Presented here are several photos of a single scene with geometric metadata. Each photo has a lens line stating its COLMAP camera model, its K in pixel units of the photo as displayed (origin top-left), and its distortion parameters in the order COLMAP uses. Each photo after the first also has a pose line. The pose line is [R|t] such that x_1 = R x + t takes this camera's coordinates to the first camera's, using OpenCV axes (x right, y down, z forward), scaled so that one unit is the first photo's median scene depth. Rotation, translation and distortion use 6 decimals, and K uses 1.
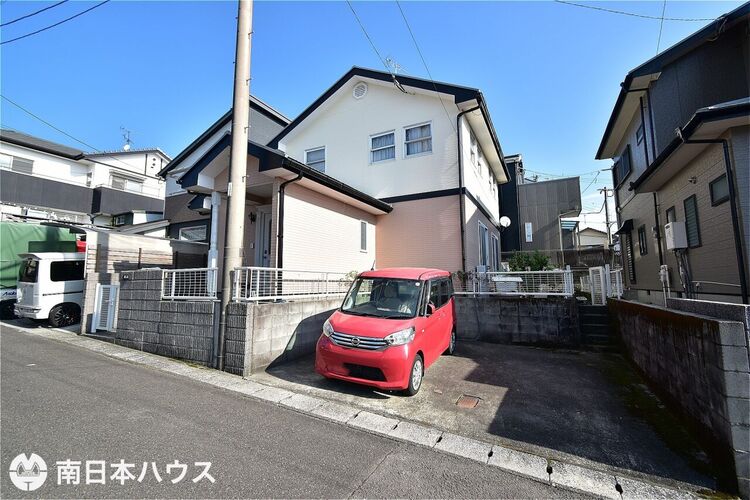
lens RADIAL K [[330.8, 0, 375.7], [0, 330.8, 245.2], [0, 0, 1]] dist [0.010541, -0.005565]
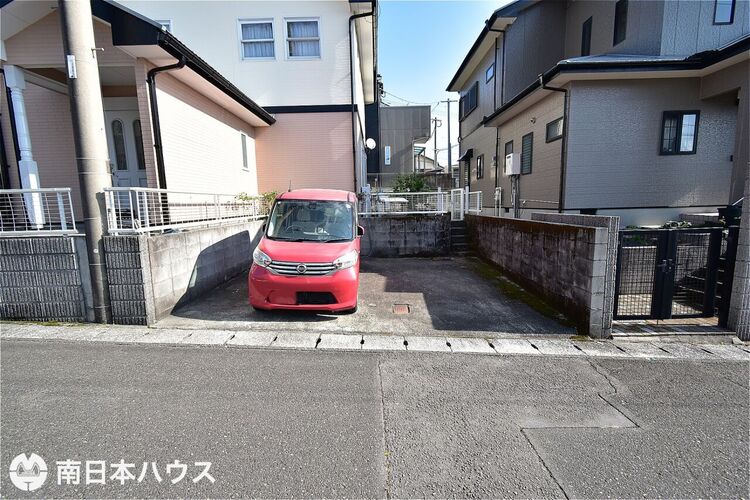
lens RADIAL K [[330.8, 0, 375.7], [0, 330.8, 245.2], [0, 0, 1]] dist [0.010541, -0.005565]
pose [[0.889122, -0.073543, 0.451723, -0.206172], [-0.035146, 0.973119, 0.227607, 0.002961], [-0.456319, -0.218246, 0.862636, 0.075608]]
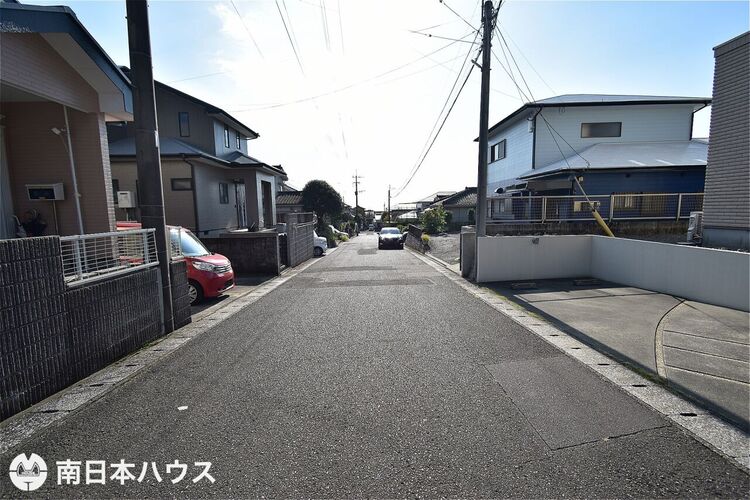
lens RADIAL K [[330.8, 0, 375.7], [0, 330.8, 245.2], [0, 0, 1]] dist [0.010541, -0.005565]
pose [[-0.470078, -0.081406, 0.878863, -1.351826], [-0.084101, 0.995338, 0.047212, 0.018892], [-0.878609, -0.051720, -0.474733, 0.801783]]
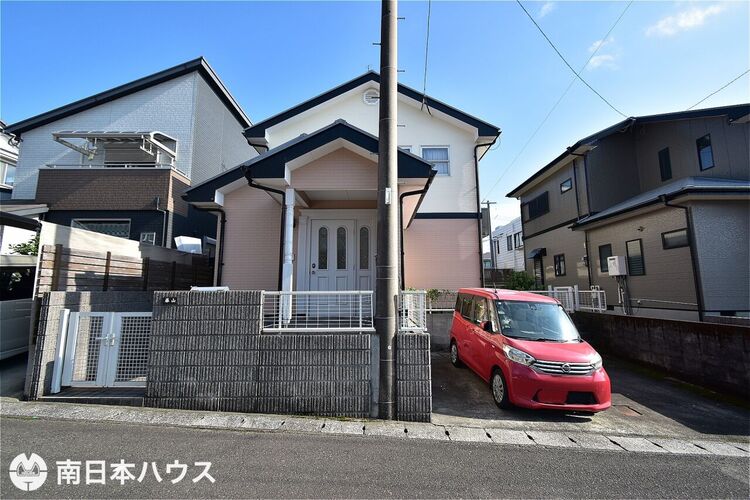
lens RADIAL K [[330.8, 0, 375.7], [0, 330.8, 245.2], [0, 0, 1]] dist [0.010541, -0.005565]
pose [[0.890469, 0.063169, 0.450638, -0.747551], [-0.053165, 0.997978, -0.034838, -0.013700], [-0.451927, 0.007064, 0.892027, 0.247374]]
